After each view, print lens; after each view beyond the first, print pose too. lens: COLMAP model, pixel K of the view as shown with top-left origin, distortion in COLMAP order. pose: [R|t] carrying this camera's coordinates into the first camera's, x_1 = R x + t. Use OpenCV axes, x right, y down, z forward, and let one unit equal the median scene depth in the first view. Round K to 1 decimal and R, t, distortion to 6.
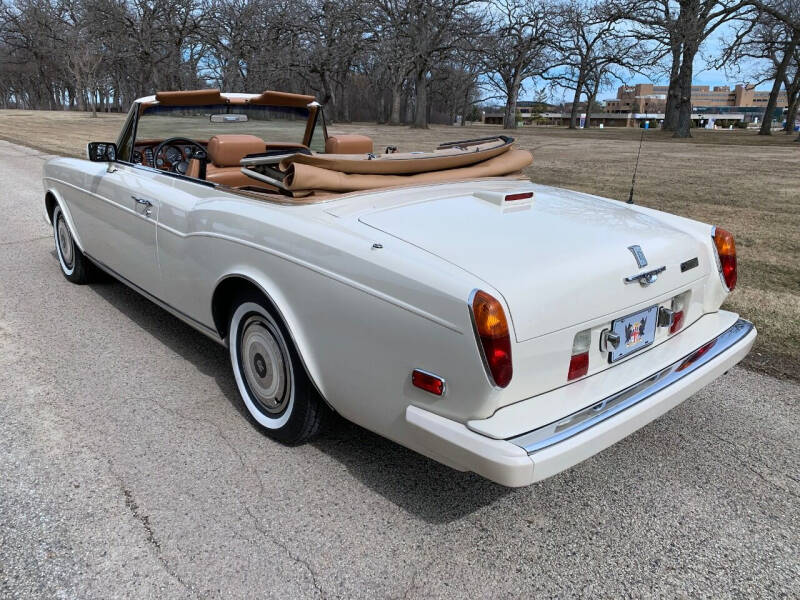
lens RADIAL K [[615.3, 0, 401.0], [0, 615.3, 297.0], [0, 0, 1]] dist [0.004712, -0.000051]
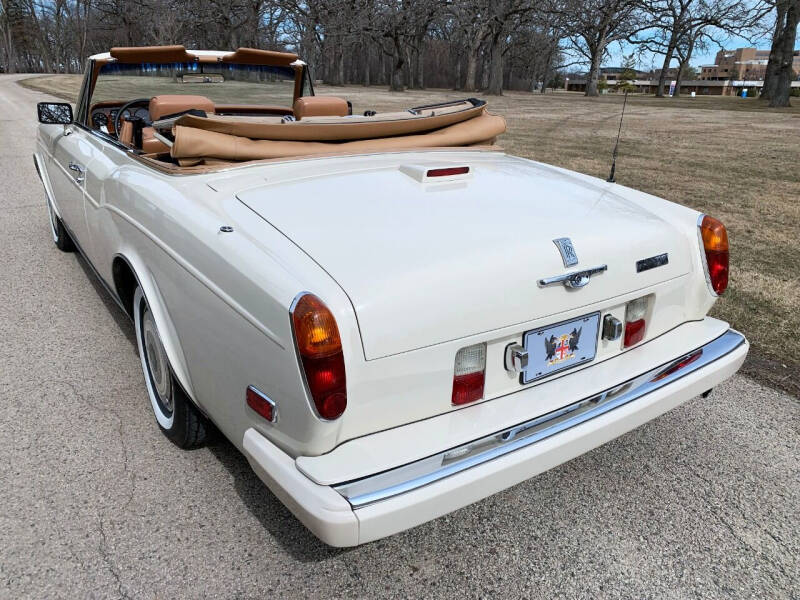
lens RADIAL K [[615.4, 0, 403.8], [0, 615.4, 302.0], [0, 0, 1]] dist [0.005779, 0.004908]
pose [[0.993071, 0.042922, -0.109393, 0.016932], [-0.036722, 0.997637, 0.058071, -0.002542], [0.111627, -0.053651, 0.992301, 0.012307]]
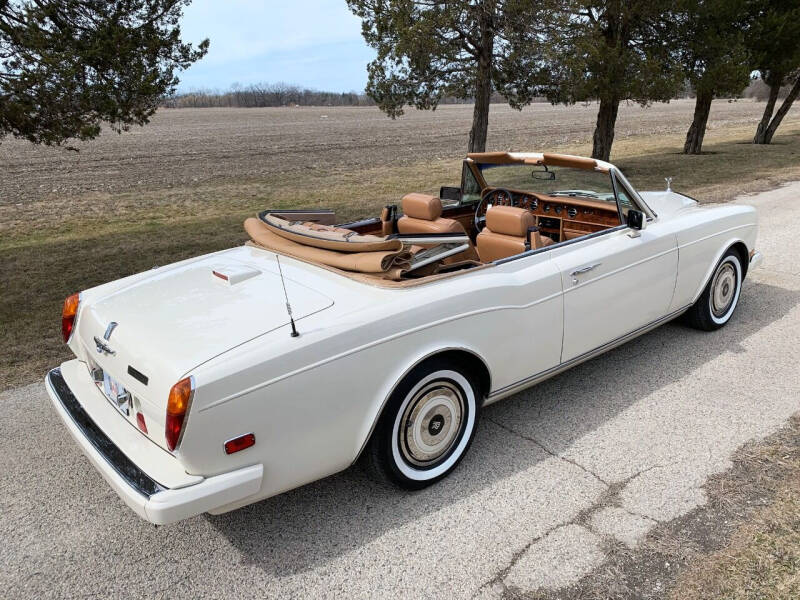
lens RADIAL K [[613.4, 0, 402.2], [0, 613.4, 298.7], [0, 0, 1]] dist [0.014285, -0.004076]
pose [[-0.011417, 0.283460, -0.958916, 0.100102], [-0.259003, 0.925412, 0.276640, -0.040290], [0.965809, 0.251521, 0.062851, 0.094144]]
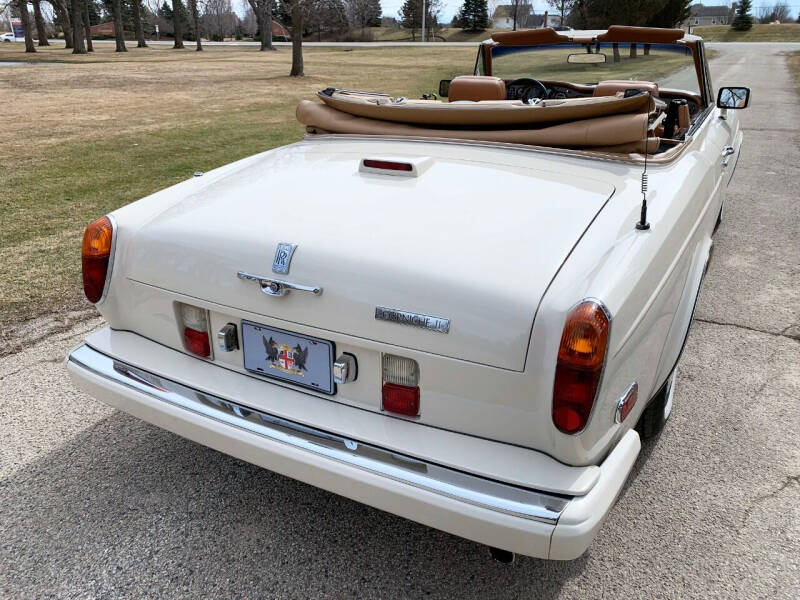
lens RADIAL K [[613.4, 0, 402.2], [0, 613.4, 298.7], [0, 0, 1]] dist [0.014285, -0.004076]
pose [[0.347928, 0.342055, -0.872894, 0.068711], [-0.258864, 0.929921, 0.261221, -0.015601], [0.901075, 0.135075, 0.412091, 0.052681]]
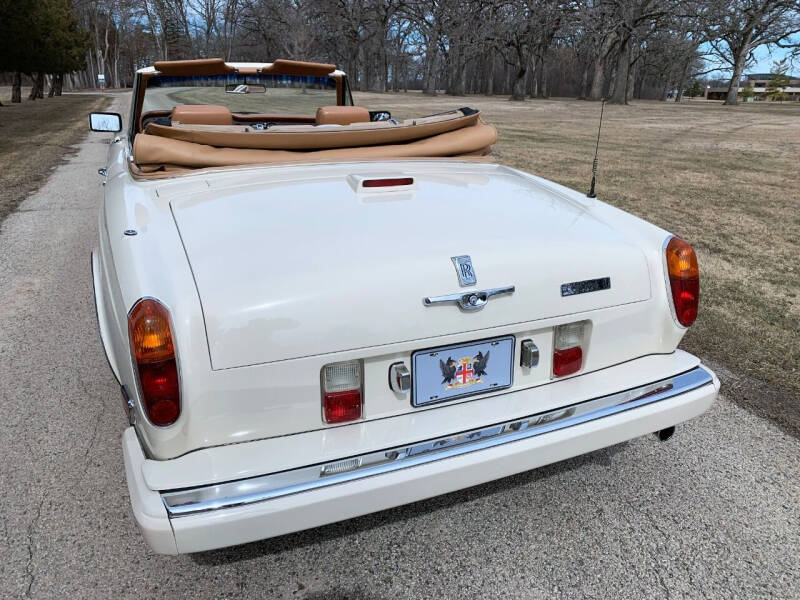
lens RADIAL K [[617.9, 0, 400.7], [0, 617.9, 298.3], [0, 0, 1]] dist [0.006734, -0.001024]
pose [[0.951118, 0.094877, -0.293891, 0.033671], [-0.084220, 0.995255, 0.048738, -0.003886], [0.297121, -0.021604, 0.954595, 0.017173]]
